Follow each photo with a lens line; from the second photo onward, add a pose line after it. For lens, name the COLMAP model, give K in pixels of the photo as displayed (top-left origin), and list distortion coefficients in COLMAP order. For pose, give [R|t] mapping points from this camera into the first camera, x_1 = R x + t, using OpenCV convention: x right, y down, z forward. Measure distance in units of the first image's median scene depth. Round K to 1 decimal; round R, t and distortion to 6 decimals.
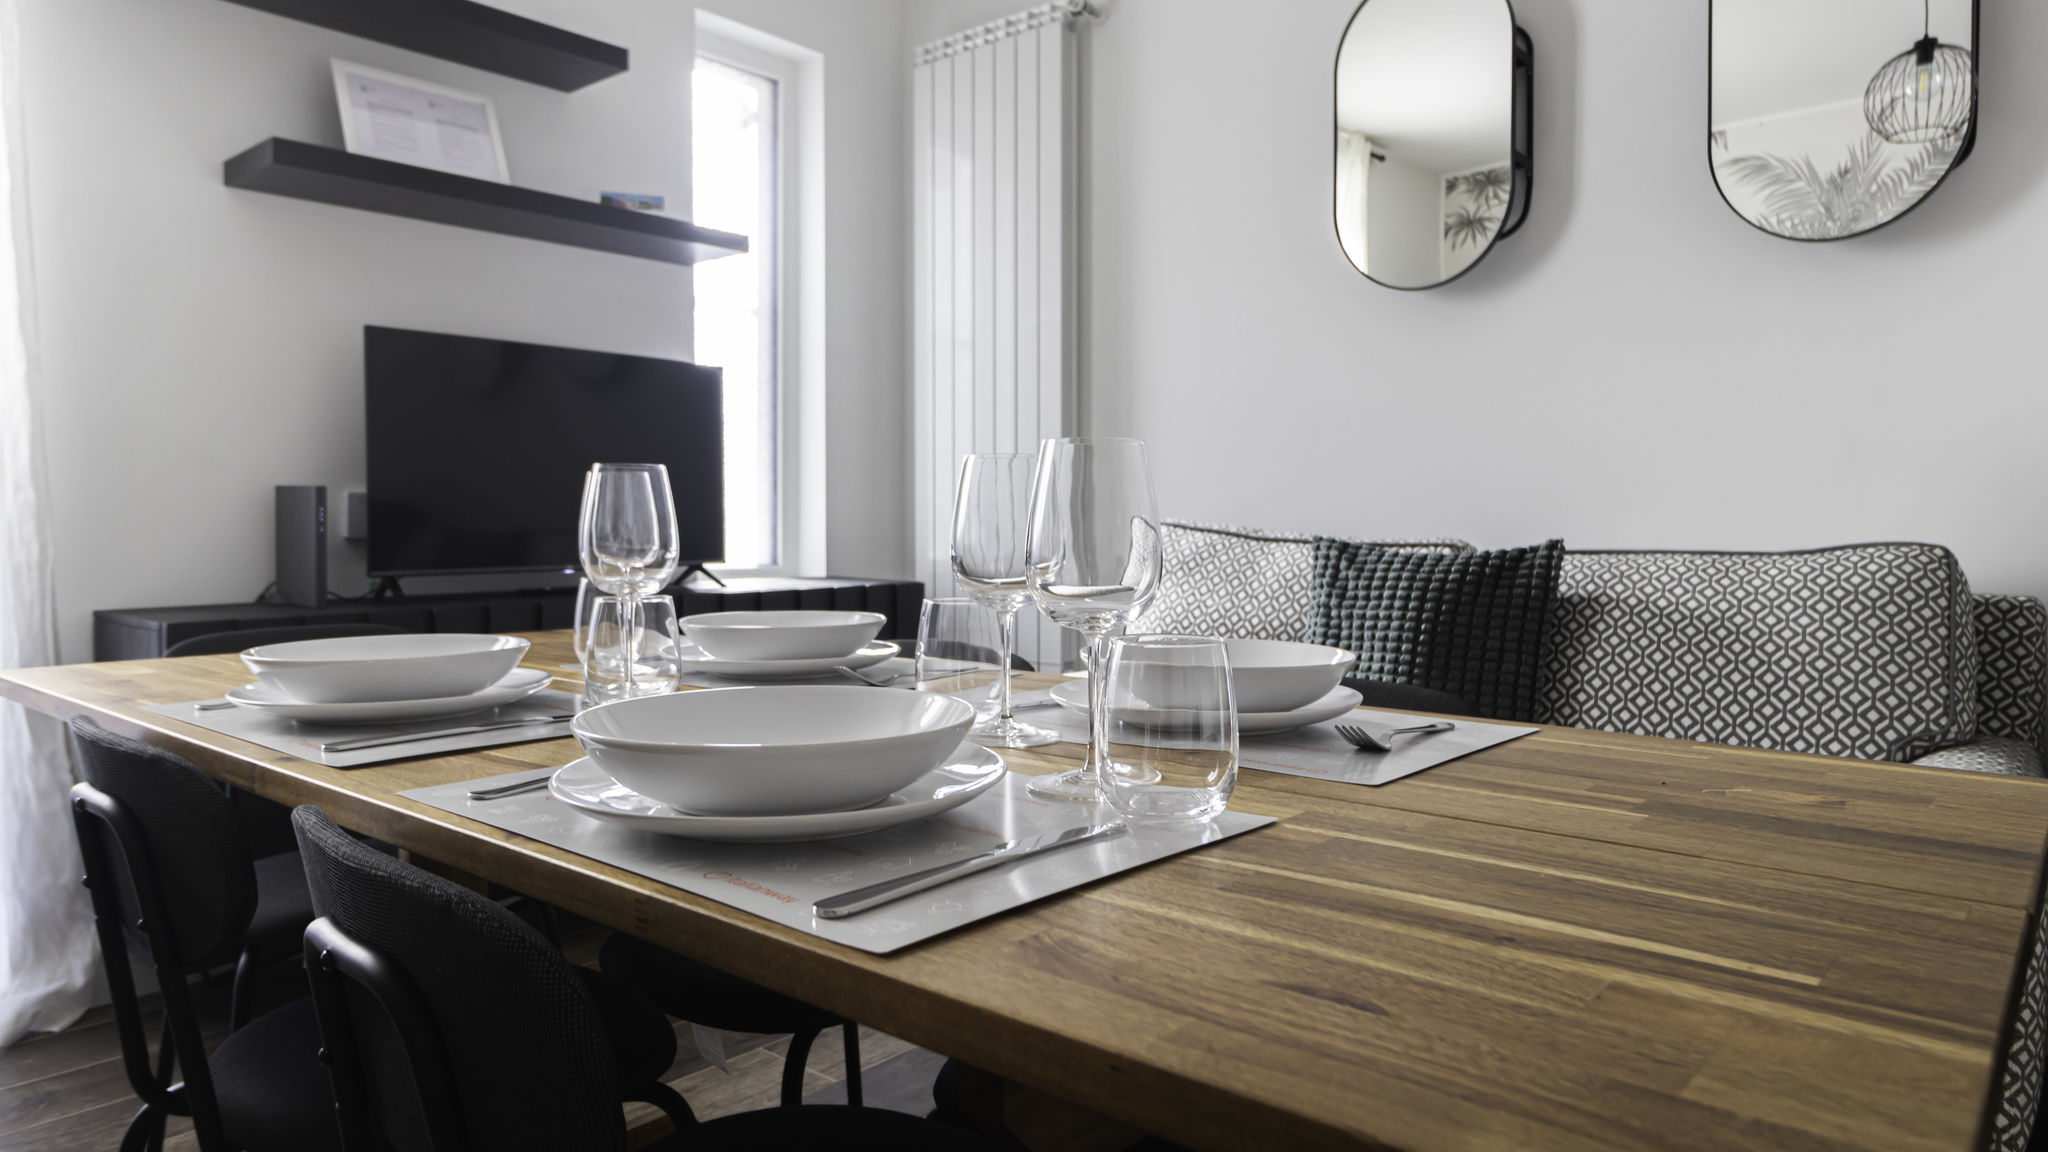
lens RADIAL K [[1246.3, 0, 1010.4], [0, 1246.3, 543.1], [0, 0, 1]] dist [0.000941, -0.002816]
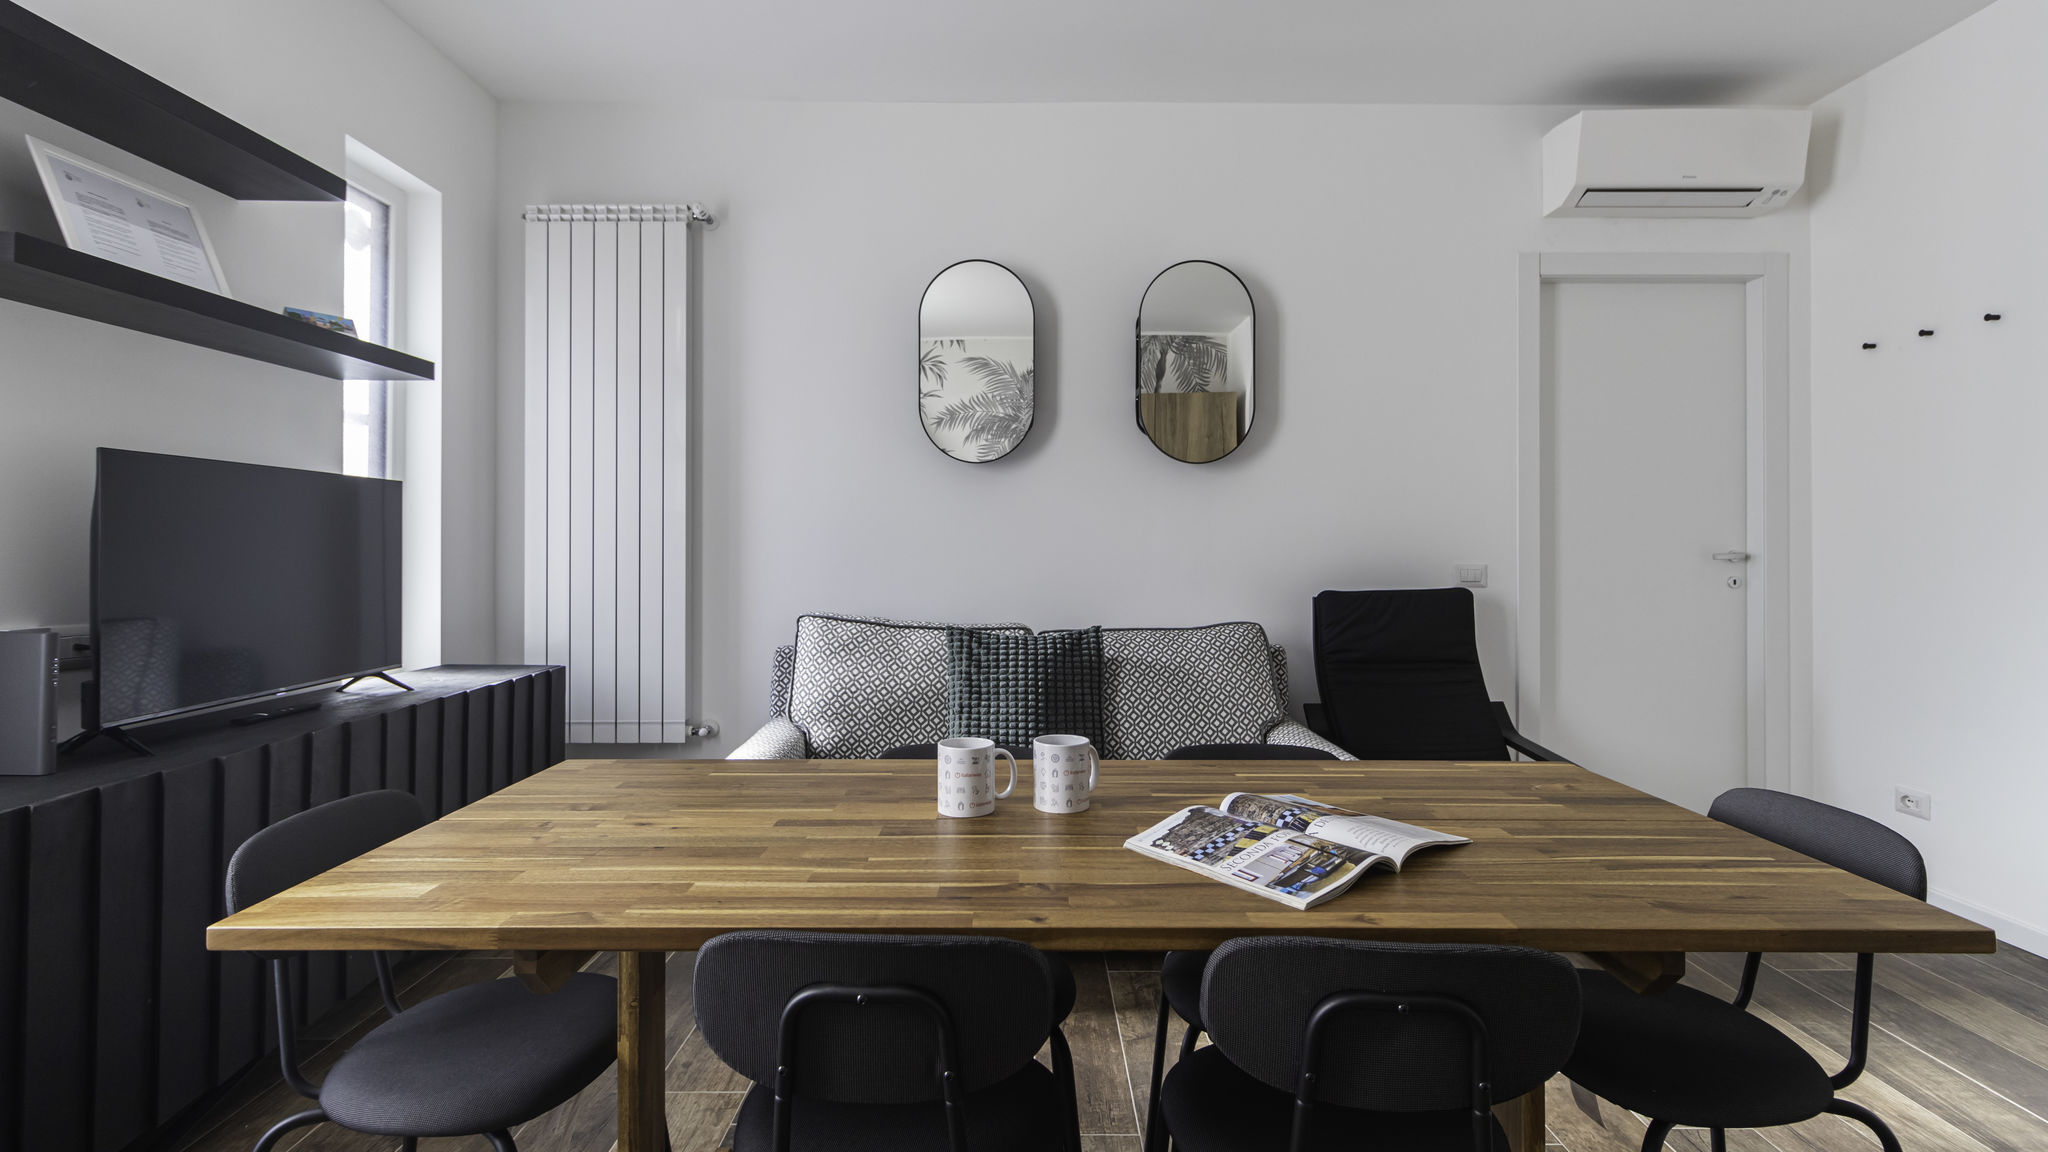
lens RADIAL K [[948.8, 0, 1005.0], [0, 948.8, 540.2], [0, 0, 1]] dist [-0.002524, 0.002184]
pose [[0.767234, 0.005050, 0.641347, -0.470898], [0.014919, 0.999558, -0.025718, -0.083838], [-0.641194, 0.029300, 0.766820, 0.062735]]
